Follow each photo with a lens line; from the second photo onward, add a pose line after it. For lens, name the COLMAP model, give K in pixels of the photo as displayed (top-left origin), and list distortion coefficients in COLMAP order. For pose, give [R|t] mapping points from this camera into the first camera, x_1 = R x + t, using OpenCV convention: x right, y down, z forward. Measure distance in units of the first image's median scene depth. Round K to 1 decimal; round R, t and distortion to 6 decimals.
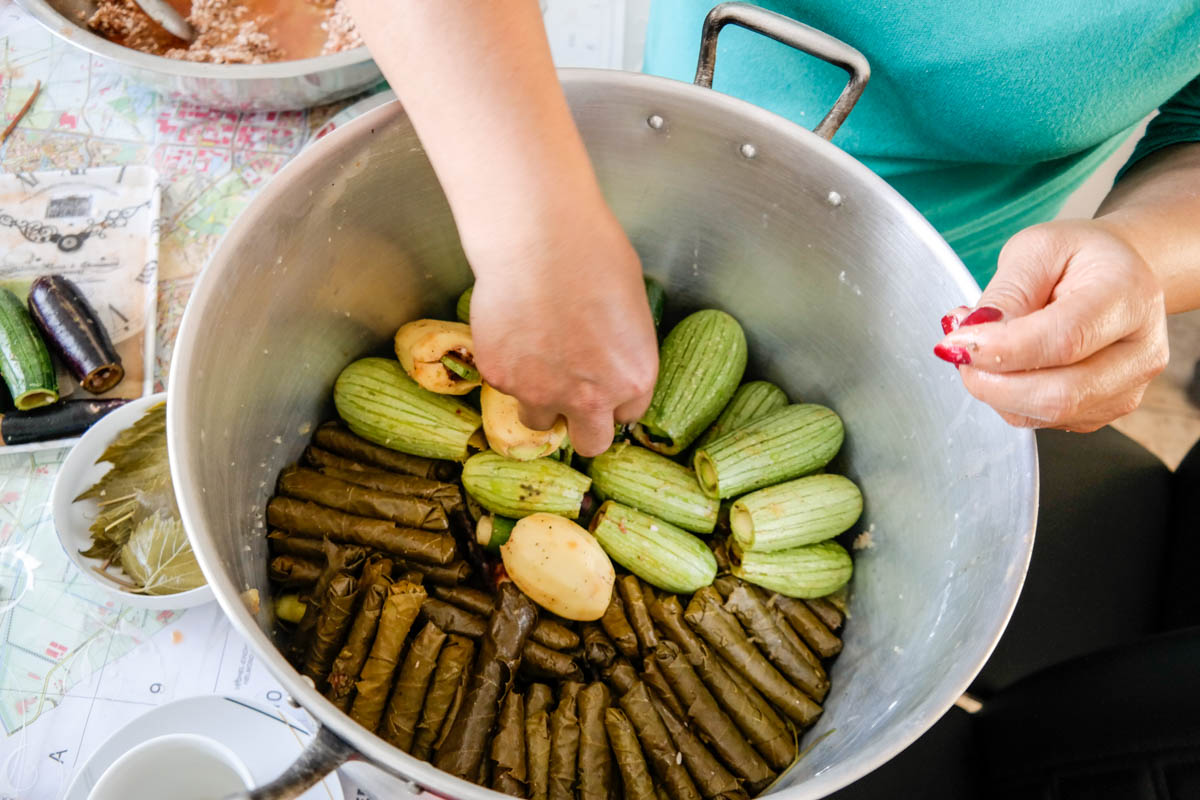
lens RADIAL K [[1020.8, 0, 597.7], [0, 1020.8, 406.9], [0, 0, 1]] dist [0.020770, 0.040433]
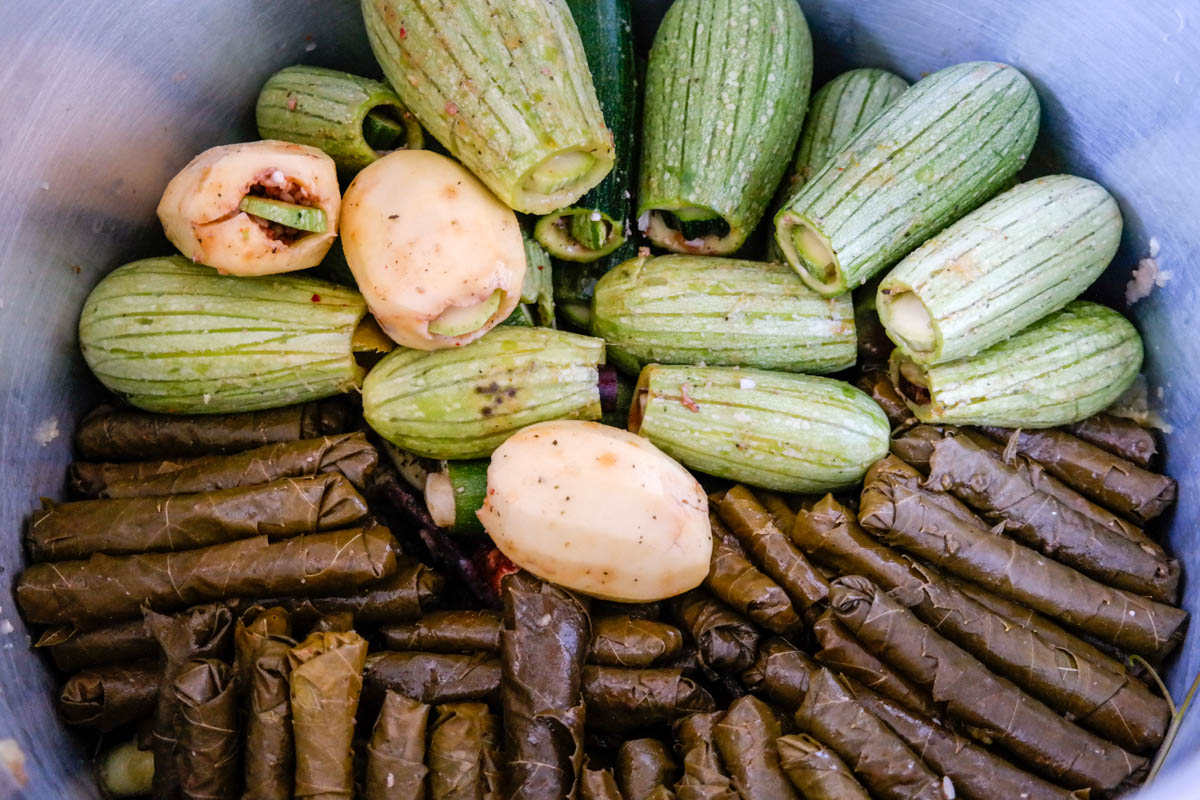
lens RADIAL K [[1492.8, 0, 599.3], [0, 1492.8, 399.0], [0, 0, 1]] dist [0.152051, 0.000000]
pose [[0.943197, -0.331798, -0.016994, -0.005002], [0.331703, 0.943348, -0.008208, 0.107347], [0.018755, 0.002104, 0.999822, 0.241832]]
